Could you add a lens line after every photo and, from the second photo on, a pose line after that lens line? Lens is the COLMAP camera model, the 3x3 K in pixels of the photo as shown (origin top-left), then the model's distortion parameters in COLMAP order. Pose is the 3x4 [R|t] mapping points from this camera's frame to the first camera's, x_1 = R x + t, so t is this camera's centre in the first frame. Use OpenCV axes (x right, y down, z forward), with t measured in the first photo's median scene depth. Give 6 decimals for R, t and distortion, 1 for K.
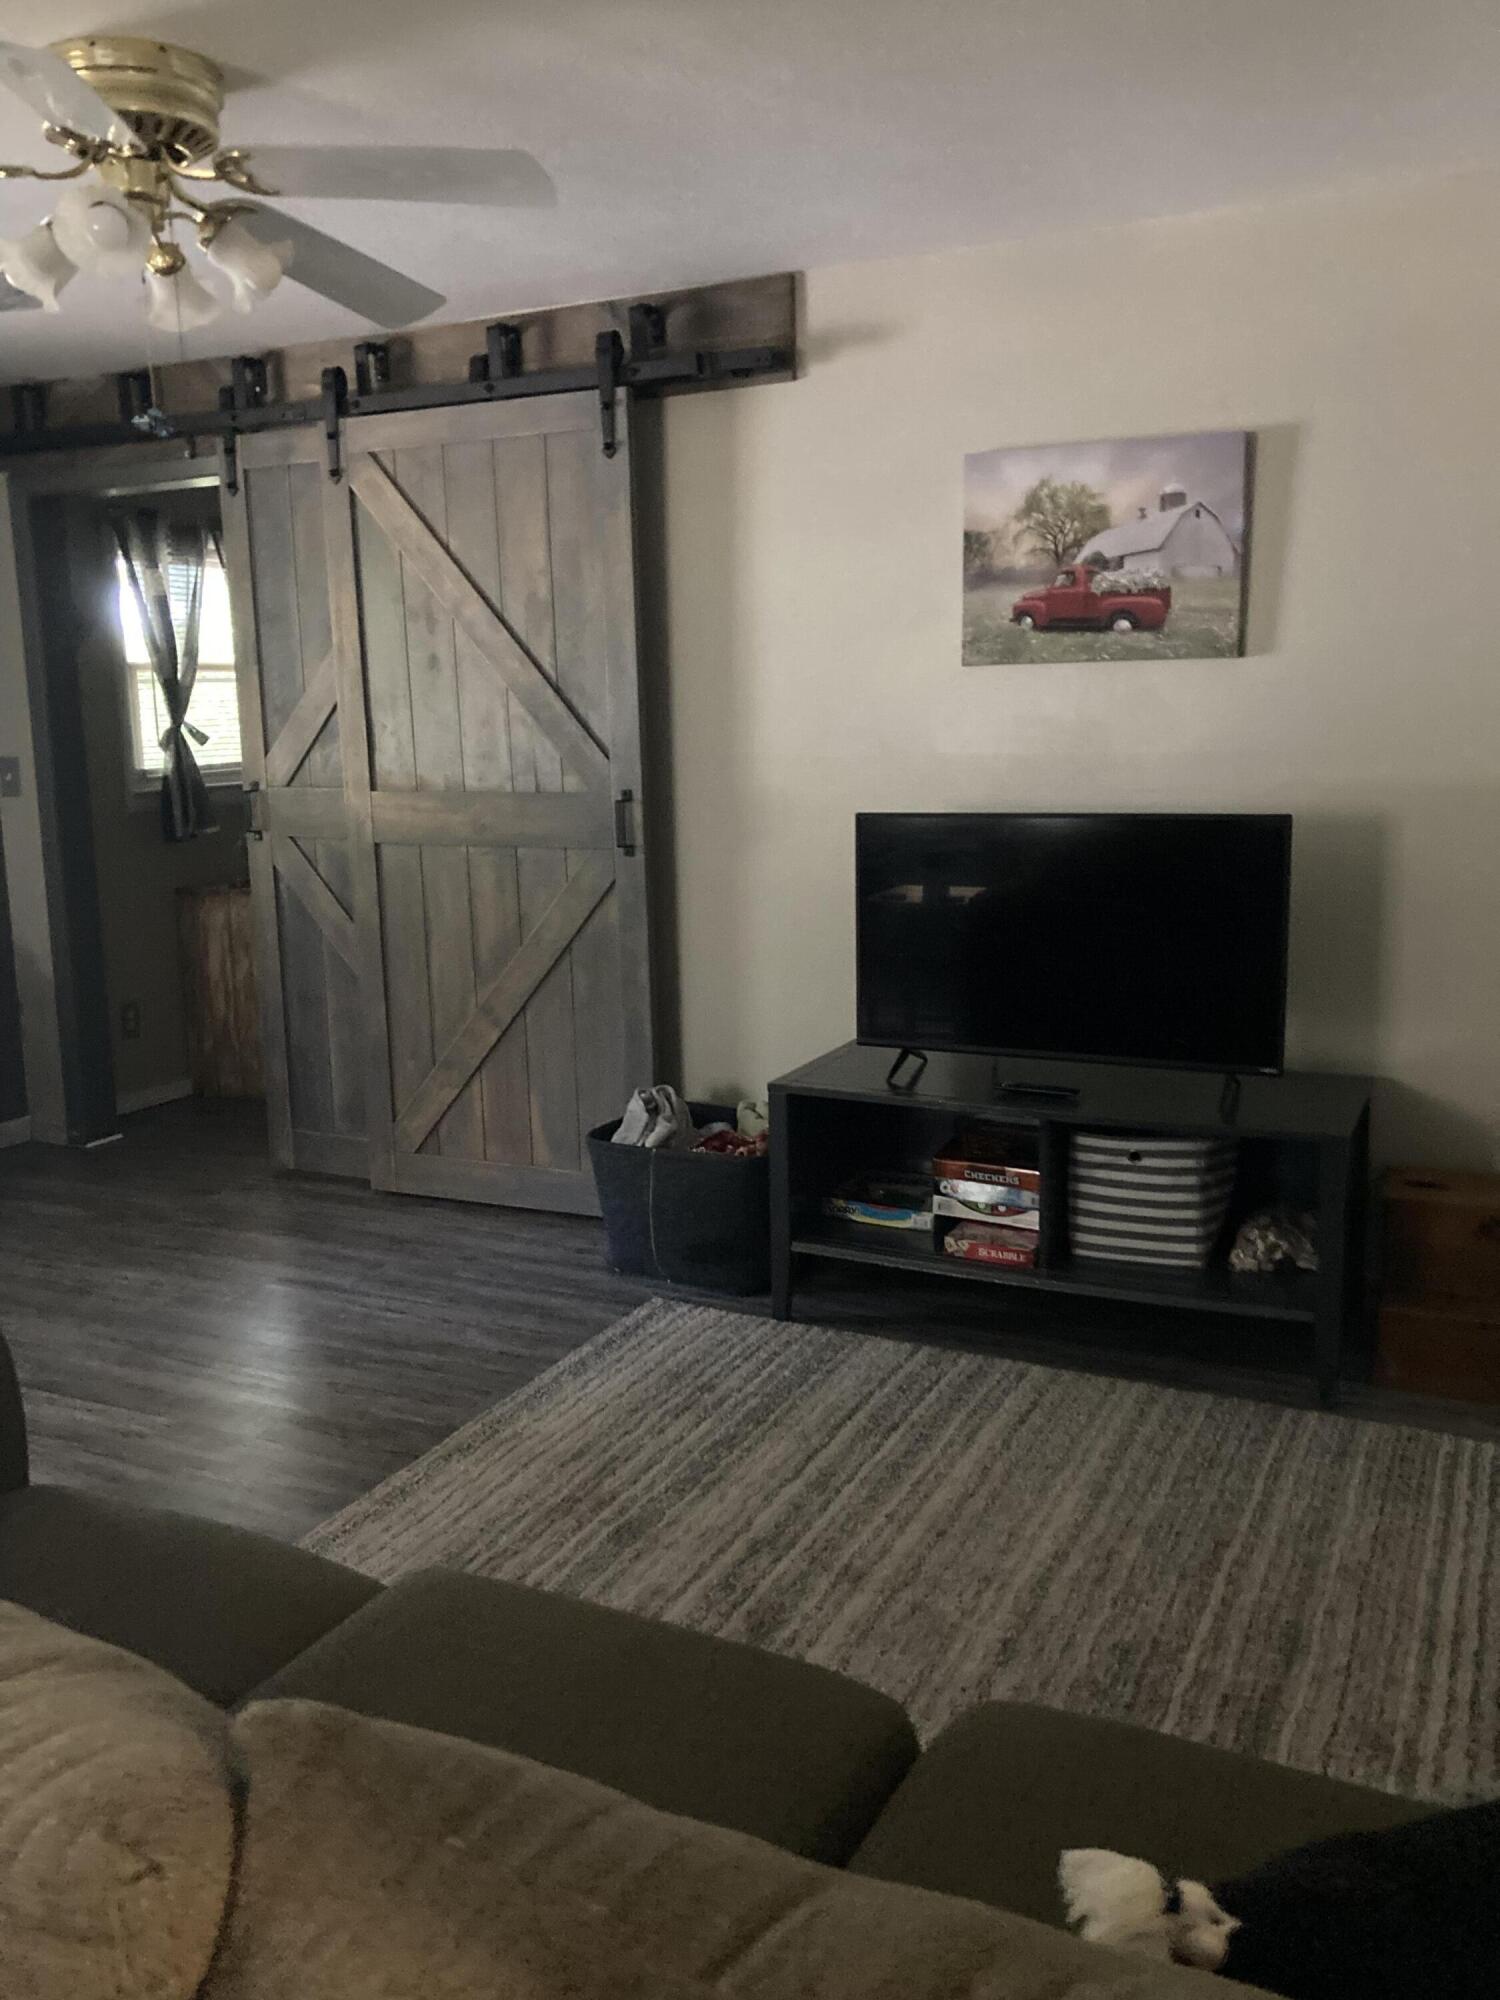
lens RADIAL K [[1604.7, 0, 776.1], [0, 1604.7, 1002.3], [0, 0, 1]] dist [-0.008179, -0.003465]
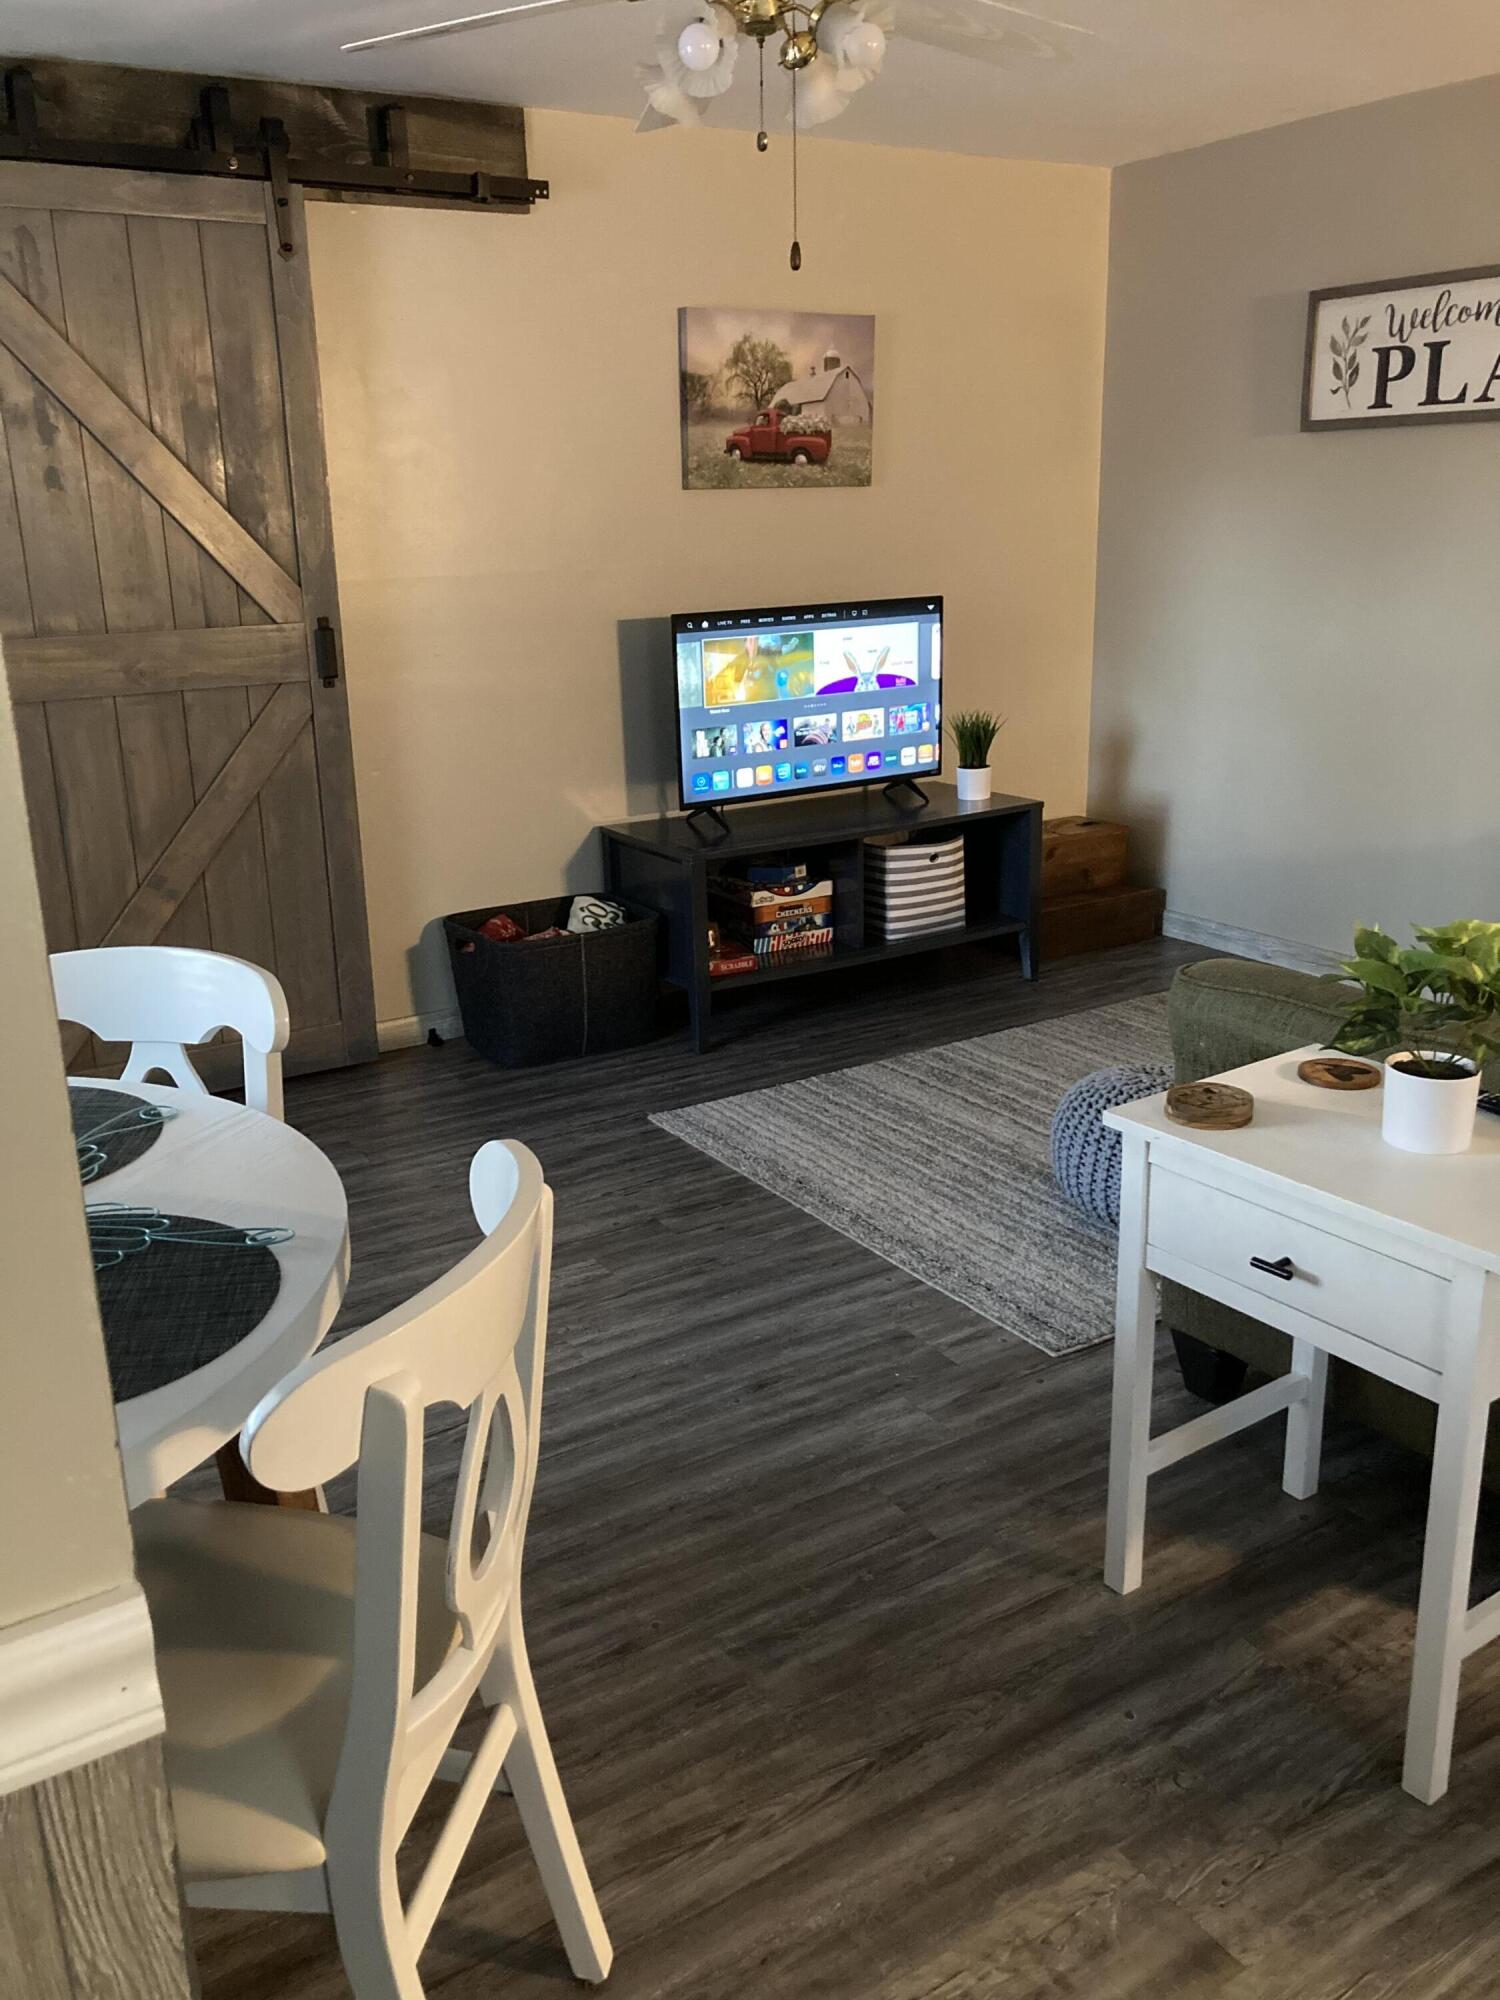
lens RADIAL K [[1686.8, 0, 750.0], [0, 1686.8, 1000.0], [0, 0, 1]] dist [0.061326, -0.084450]
pose [[0.520682, -0.230316, 0.822098, -1.045893], [0.170963, 0.971549, 0.163906, -0.041887], [-0.836458, 0.055206, 0.545243, 0.311656]]
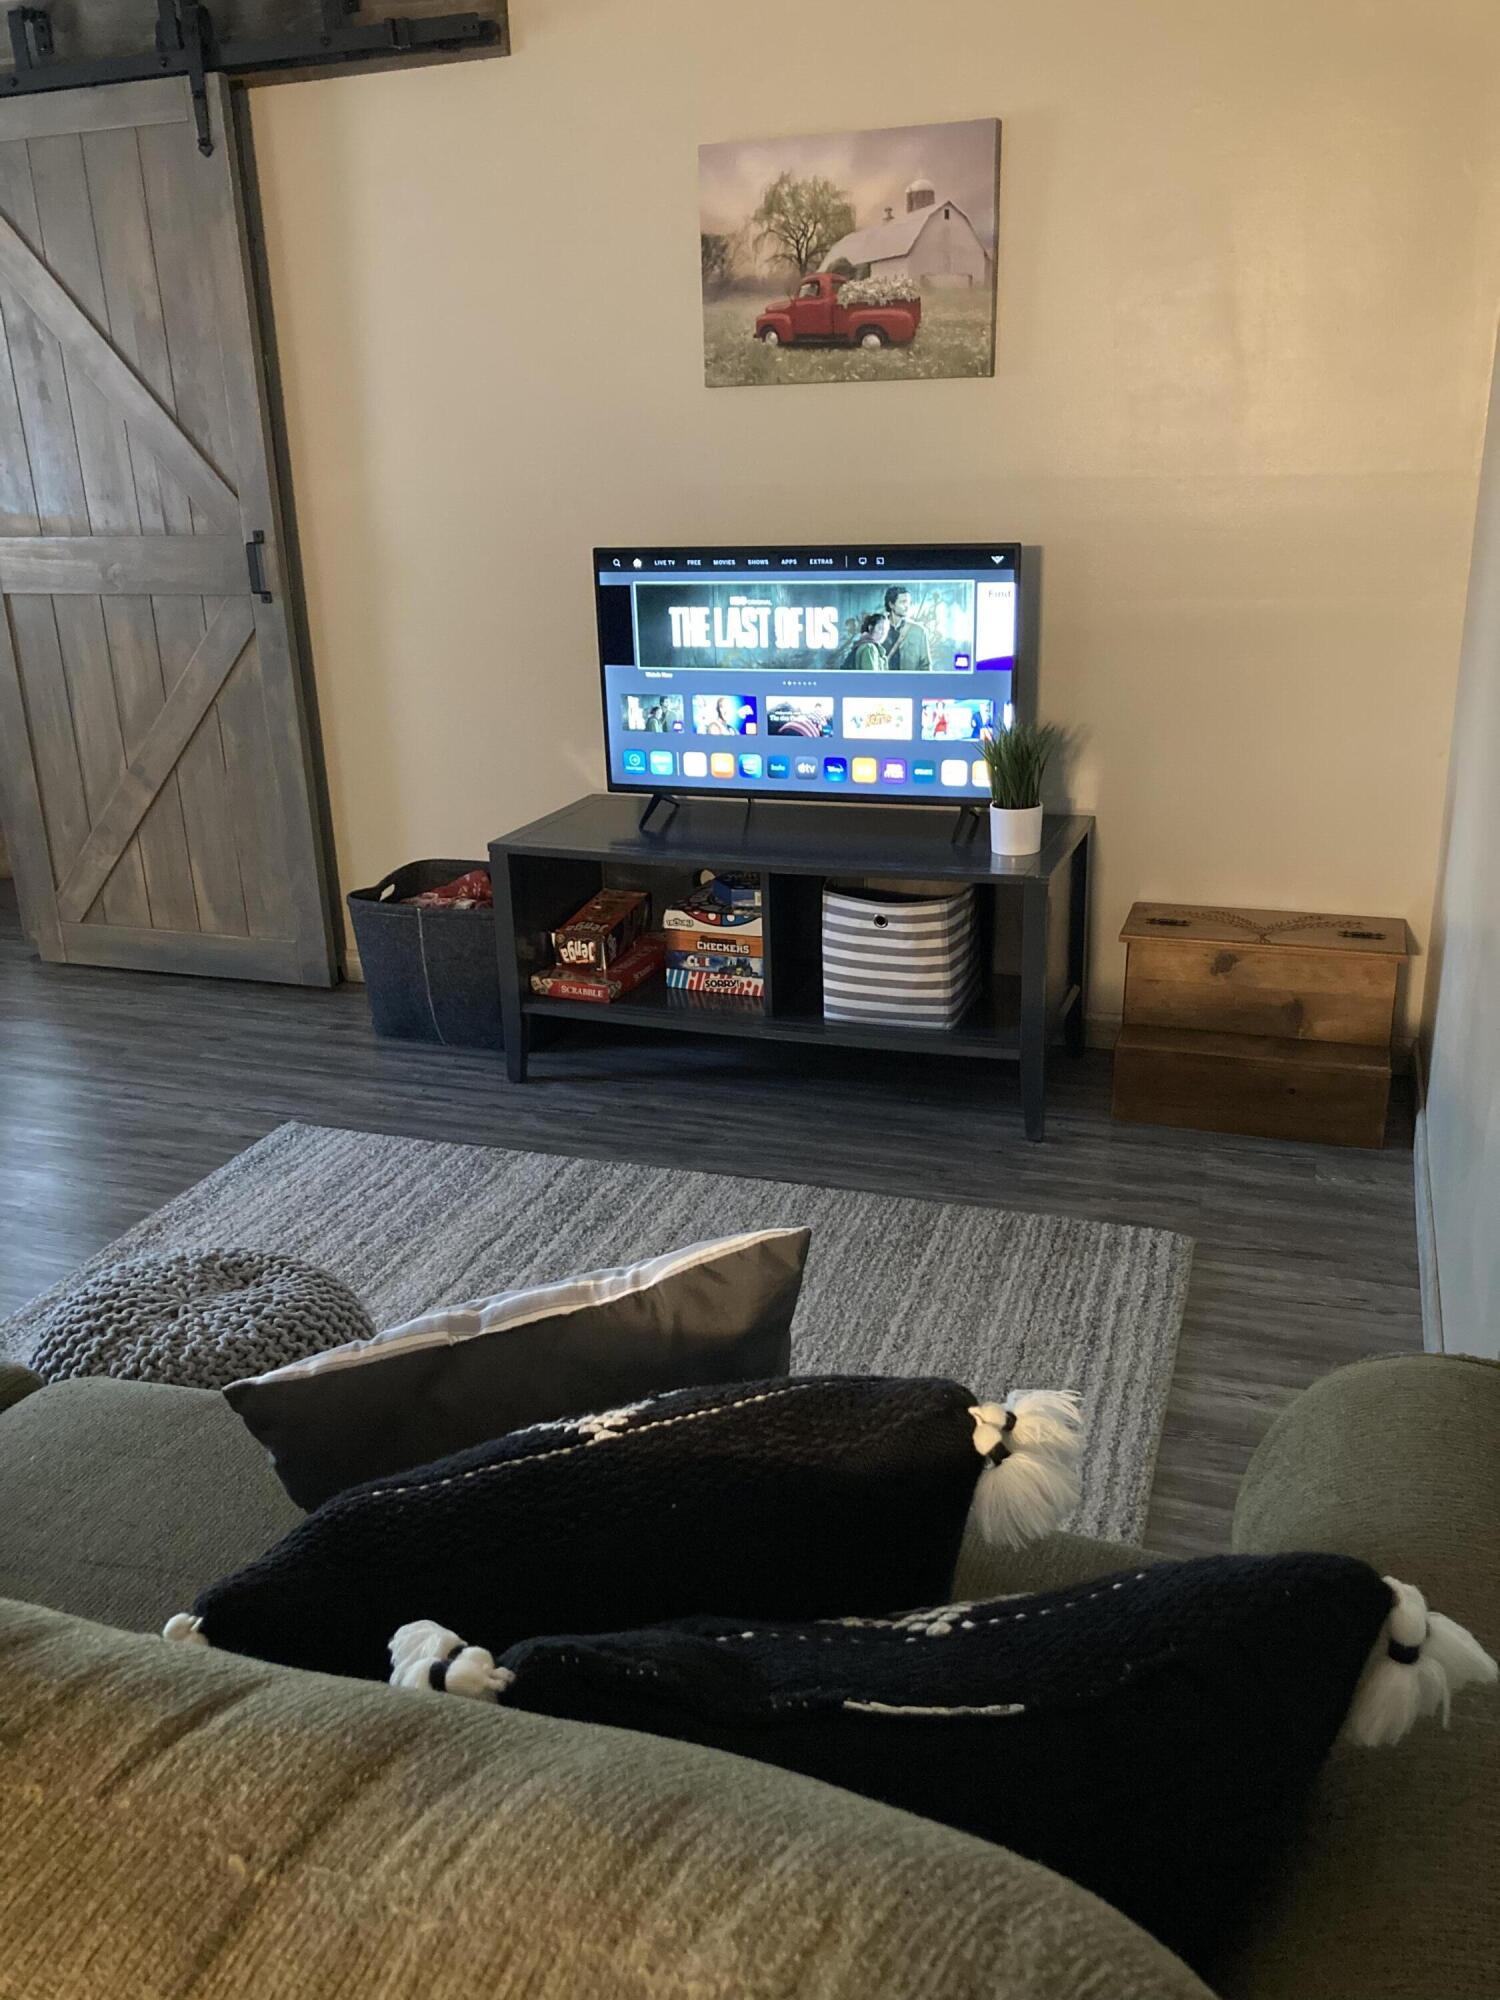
lens RADIAL K [[1691.4, 0, 750.0], [0, 1691.4, 1000.0], [0, 0, 1]] dist [0.011326, -0.003183]
pose [[0.994713, -0.040771, 0.094257, 0.037233], [0.027108, 0.989504, 0.141941, 0.002987], [-0.099055, -0.138635, 0.985377, -0.020560]]
